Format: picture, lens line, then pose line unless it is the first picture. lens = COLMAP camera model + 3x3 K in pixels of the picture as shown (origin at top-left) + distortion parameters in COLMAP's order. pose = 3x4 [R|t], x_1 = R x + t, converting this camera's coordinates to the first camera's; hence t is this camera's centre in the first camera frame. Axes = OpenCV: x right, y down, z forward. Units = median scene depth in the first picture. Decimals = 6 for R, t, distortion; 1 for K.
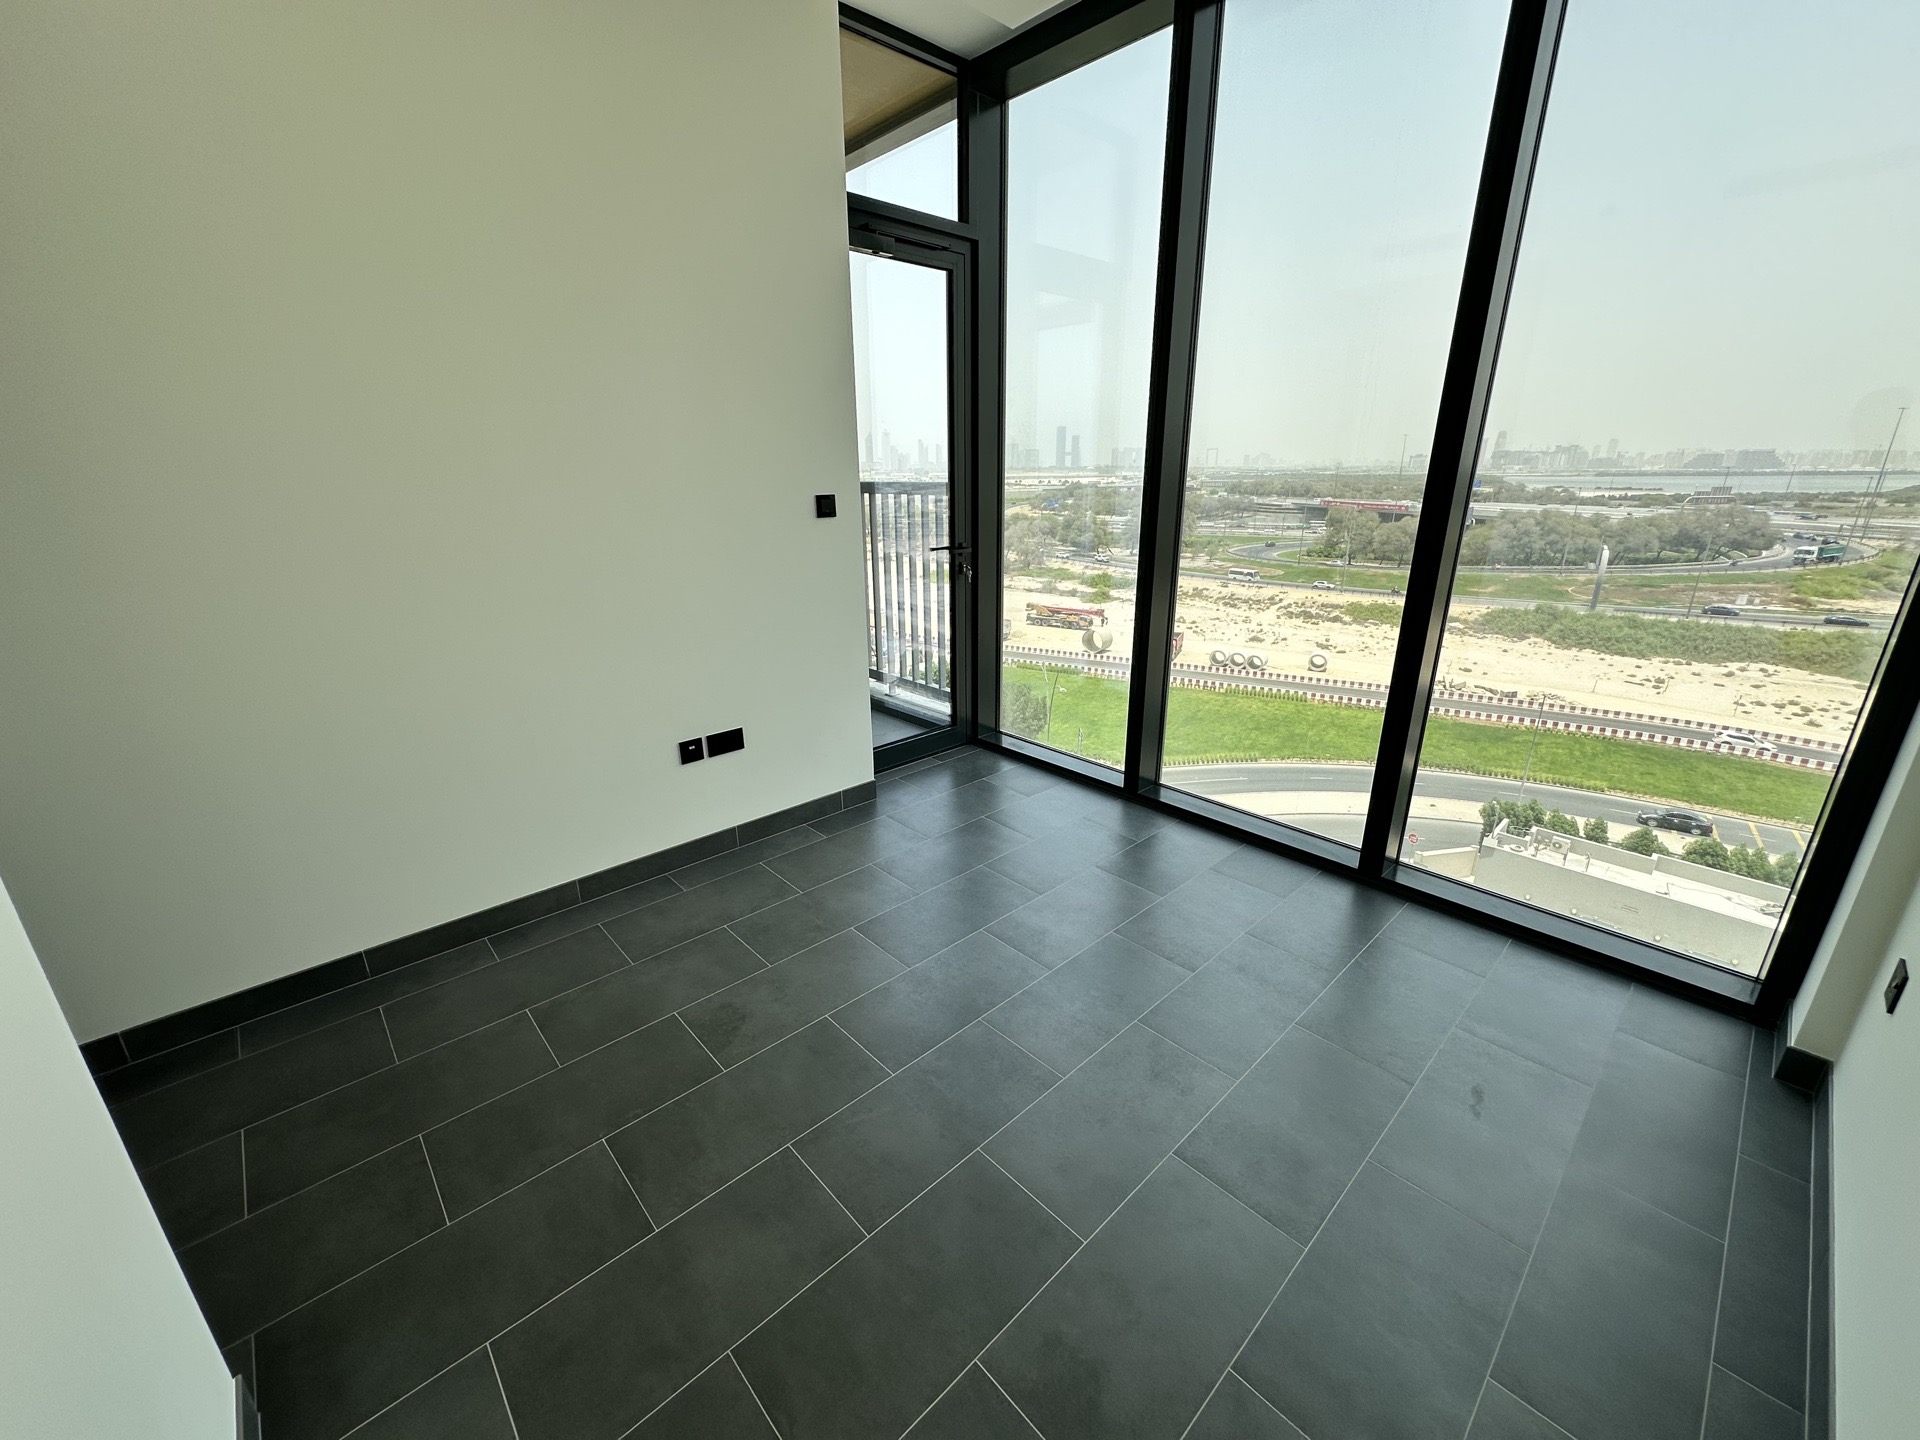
lens RADIAL K [[764.9, 0, 960.0], [0, 764.9, 720.0], [0, 0, 1]] dist [-0.000195, 0.000208]
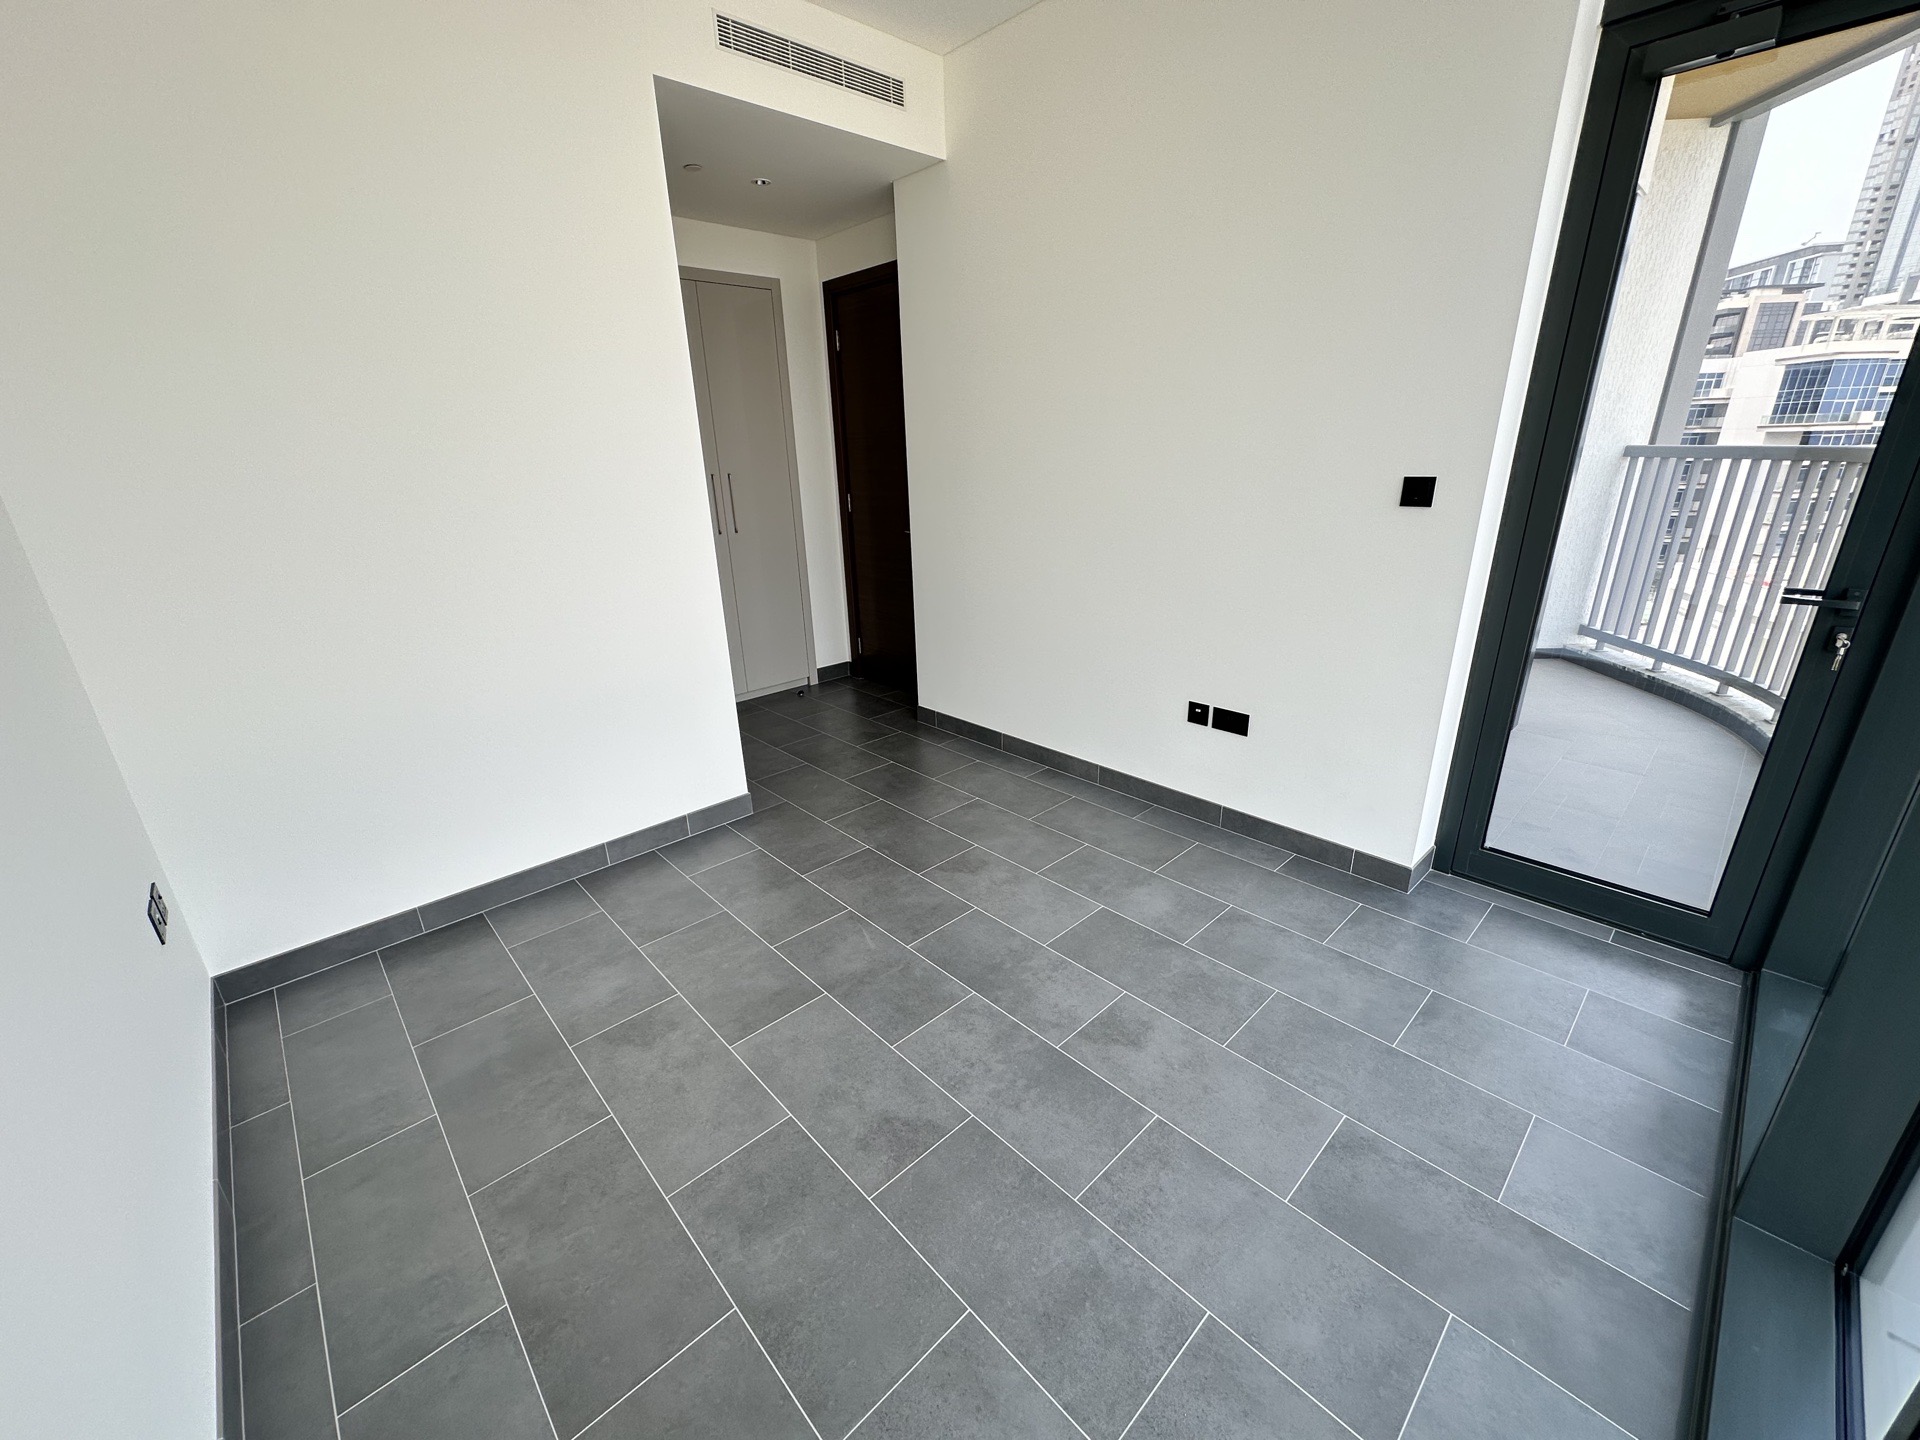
lens RADIAL K [[764.9, 0, 960.0], [0, 764.9, 720.0], [0, 0, 1]] dist [-0.000195, 0.000208]
pose [[0.008743, 0.343357, -0.939164, 0.636215], [-0.290698, 0.899510, 0.326153, -0.198397], [0.956775, 0.270162, 0.107678, 0.565235]]
